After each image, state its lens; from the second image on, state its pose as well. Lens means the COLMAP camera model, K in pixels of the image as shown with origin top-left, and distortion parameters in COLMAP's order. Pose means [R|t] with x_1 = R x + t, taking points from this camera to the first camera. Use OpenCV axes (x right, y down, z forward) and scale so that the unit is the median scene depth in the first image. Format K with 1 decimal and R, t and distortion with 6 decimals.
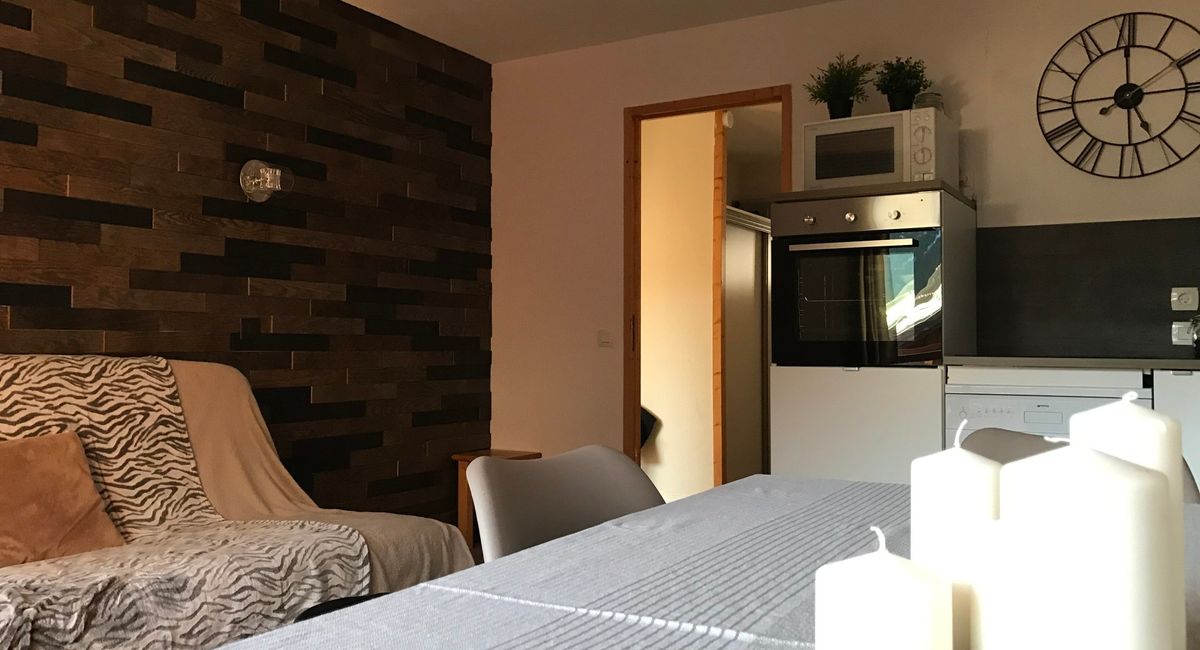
lens RADIAL K [[962.1, 0, 604.4], [0, 962.1, 302.2], [0, 0, 1]] dist [0.003330, 0.006150]
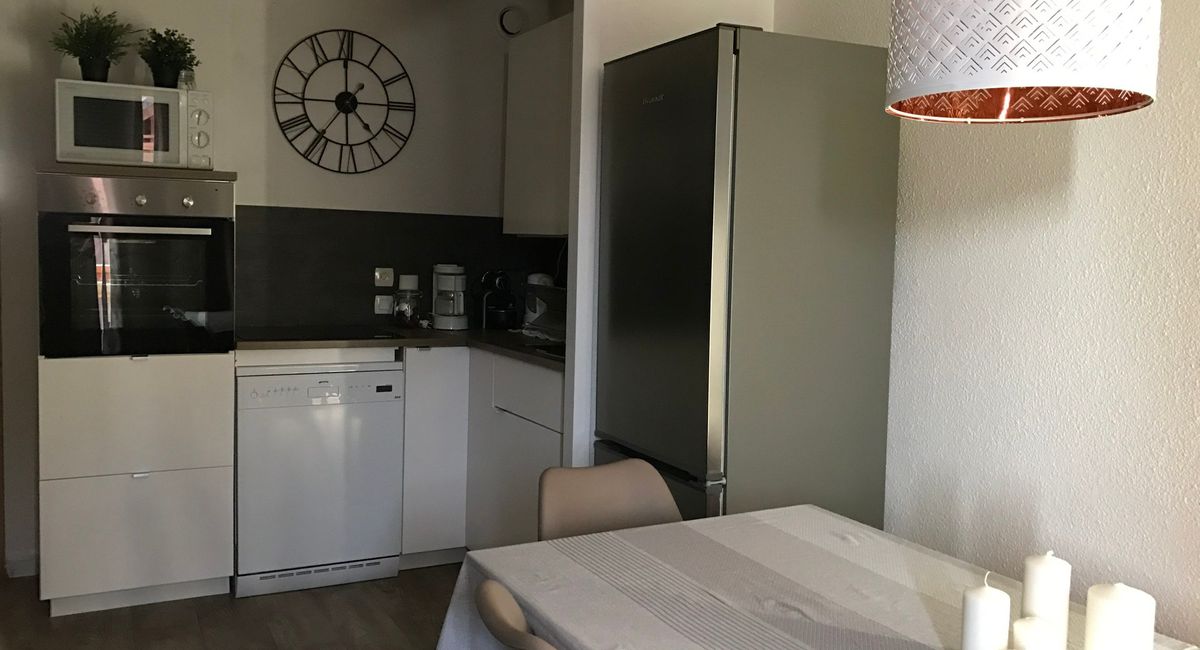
lens RADIAL K [[962.1, 0, 604.4], [0, 962.1, 302.2], [0, 0, 1]] dist [0.003330, 0.006150]
pose [[0.533169, -0.039425, 0.845090, -0.288118], [-0.061298, 0.994488, 0.085067, -0.090488], [-0.843785, -0.097158, 0.527813, 0.091830]]
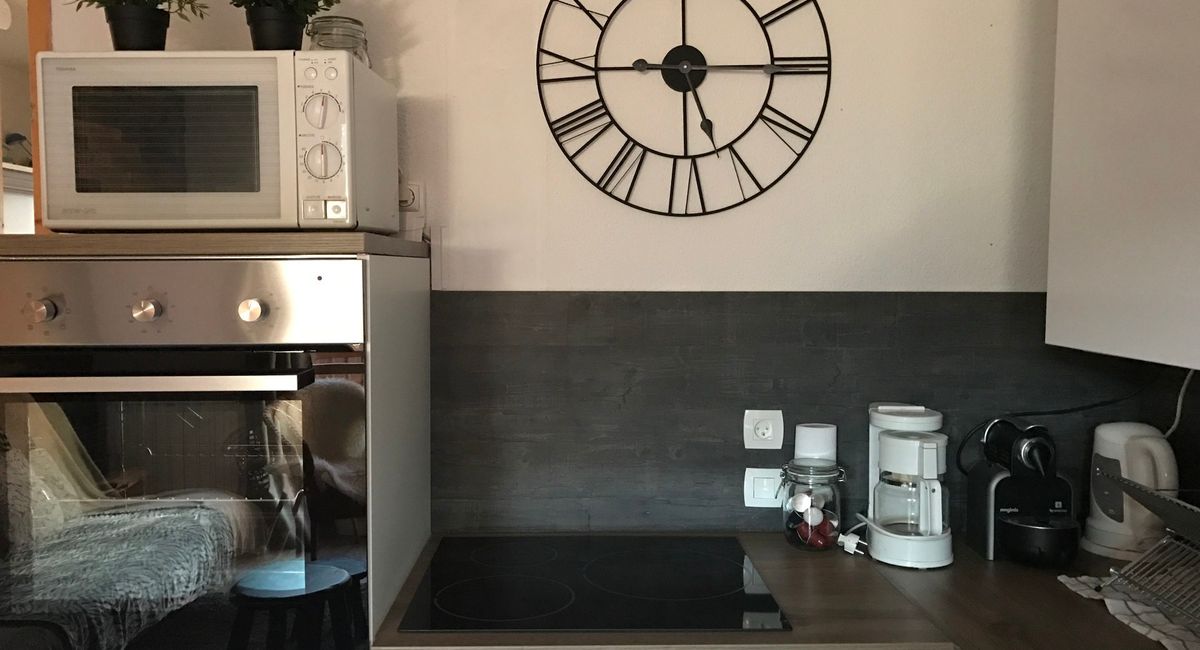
lens RADIAL K [[1027.8, 0, 597.5], [0, 1027.8, 348.6], [0, 0, 1]] dist [0.046163, -0.006186]
pose [[0.850633, -0.042024, 0.524078, 0.176432], [-0.015196, 0.994419, 0.104404, -0.112495], [-0.525541, -0.096773, 0.845246, 0.498792]]
